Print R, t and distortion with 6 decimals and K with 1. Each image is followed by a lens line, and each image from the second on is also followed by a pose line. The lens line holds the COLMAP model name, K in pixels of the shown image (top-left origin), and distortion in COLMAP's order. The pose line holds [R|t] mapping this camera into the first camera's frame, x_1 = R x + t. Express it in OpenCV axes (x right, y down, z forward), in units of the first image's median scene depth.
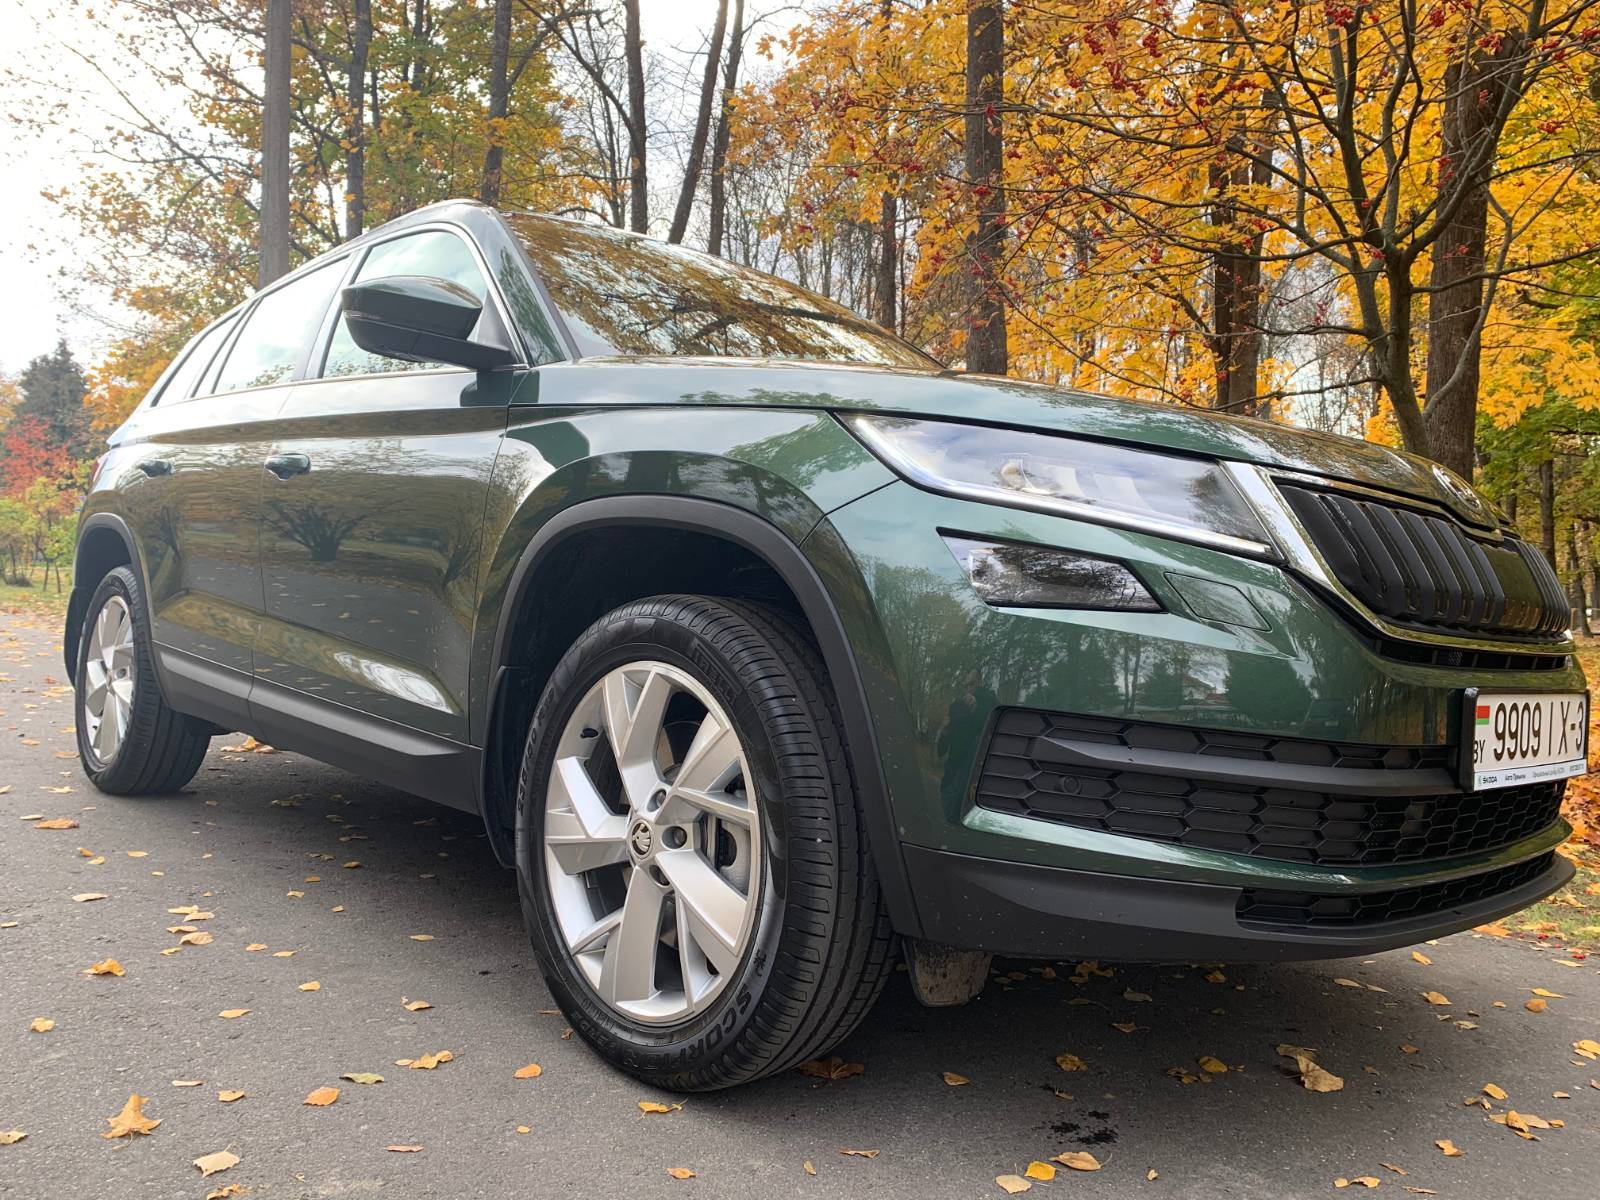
lens RADIAL K [[1234.7, 0, 802.5], [0, 1234.7, 601.6], [0, 0, 1]] dist [0.029926, -0.014219]
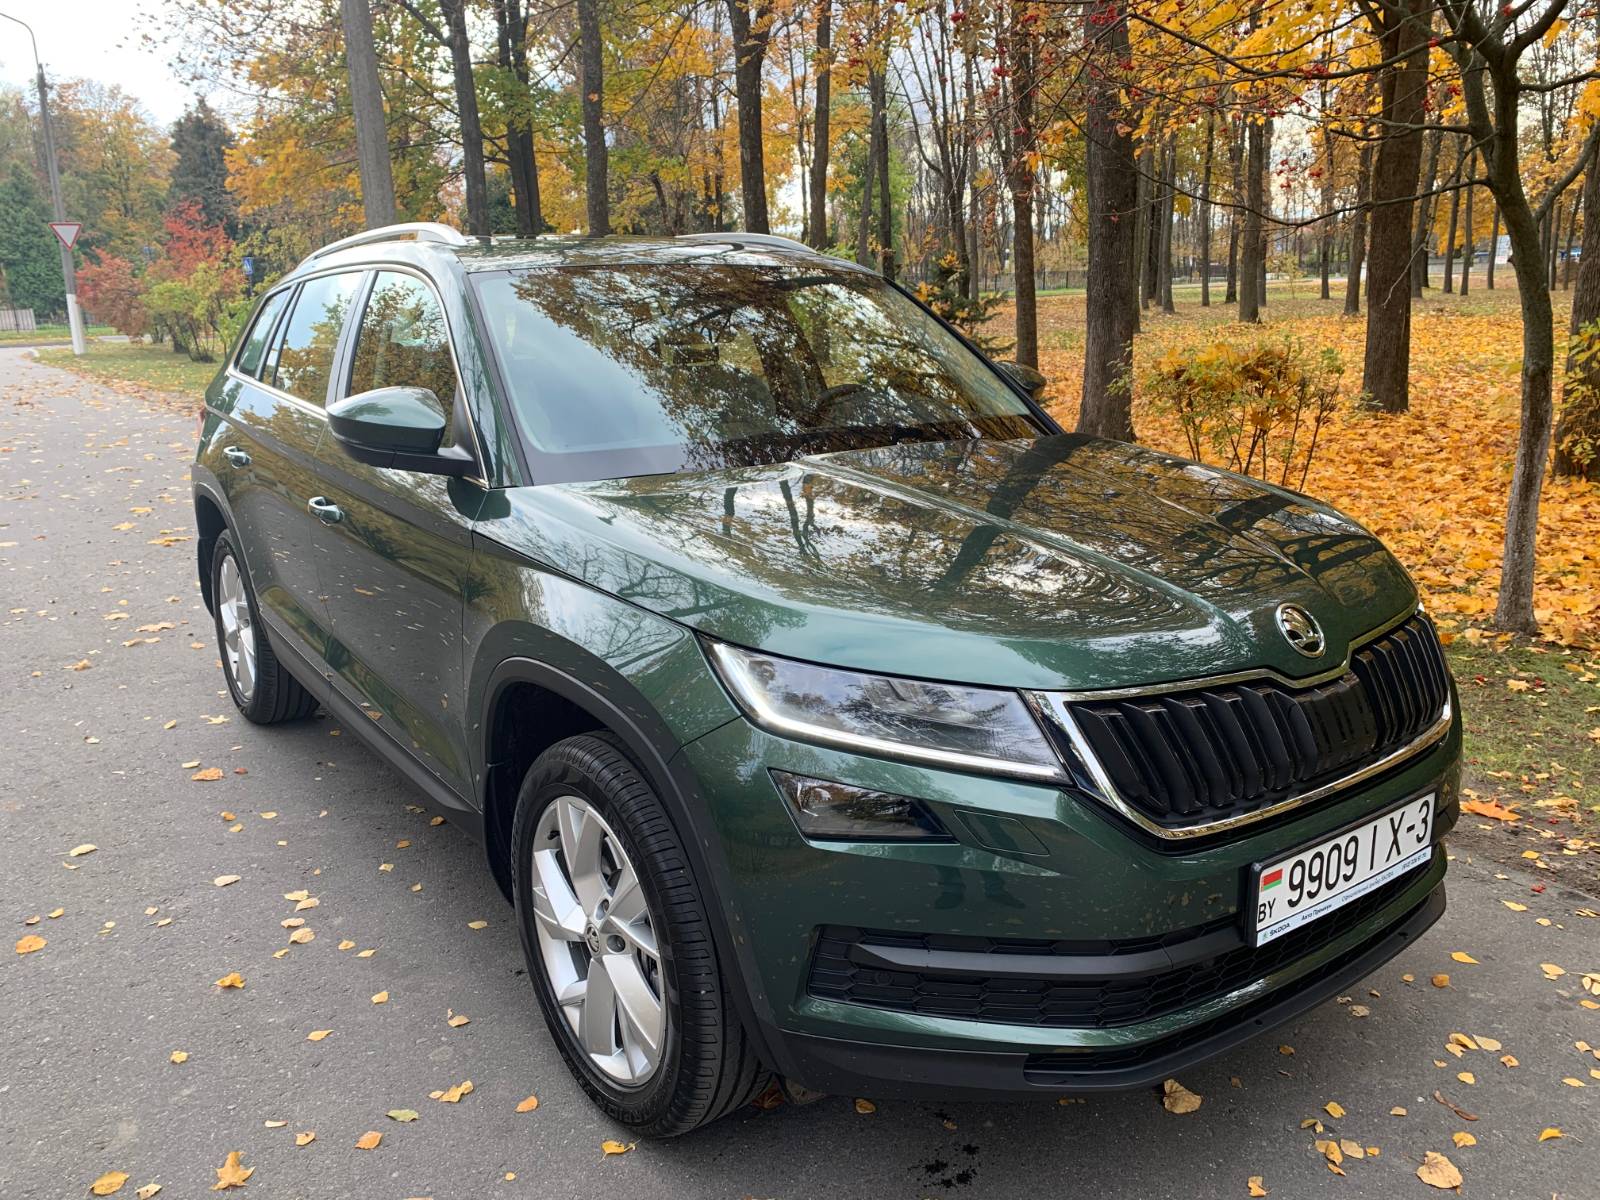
lens RADIAL K [[1234.7, 0, 797.1], [0, 1234.7, 599.7], [0, 0, 1]] dist [0.029926, -0.014219]
pose [[0.989241, -0.039955, -0.140736, 0.253204], [0.071586, 0.971150, 0.227471, -0.395982], [0.127587, -0.235099, 0.963561, -0.081868]]
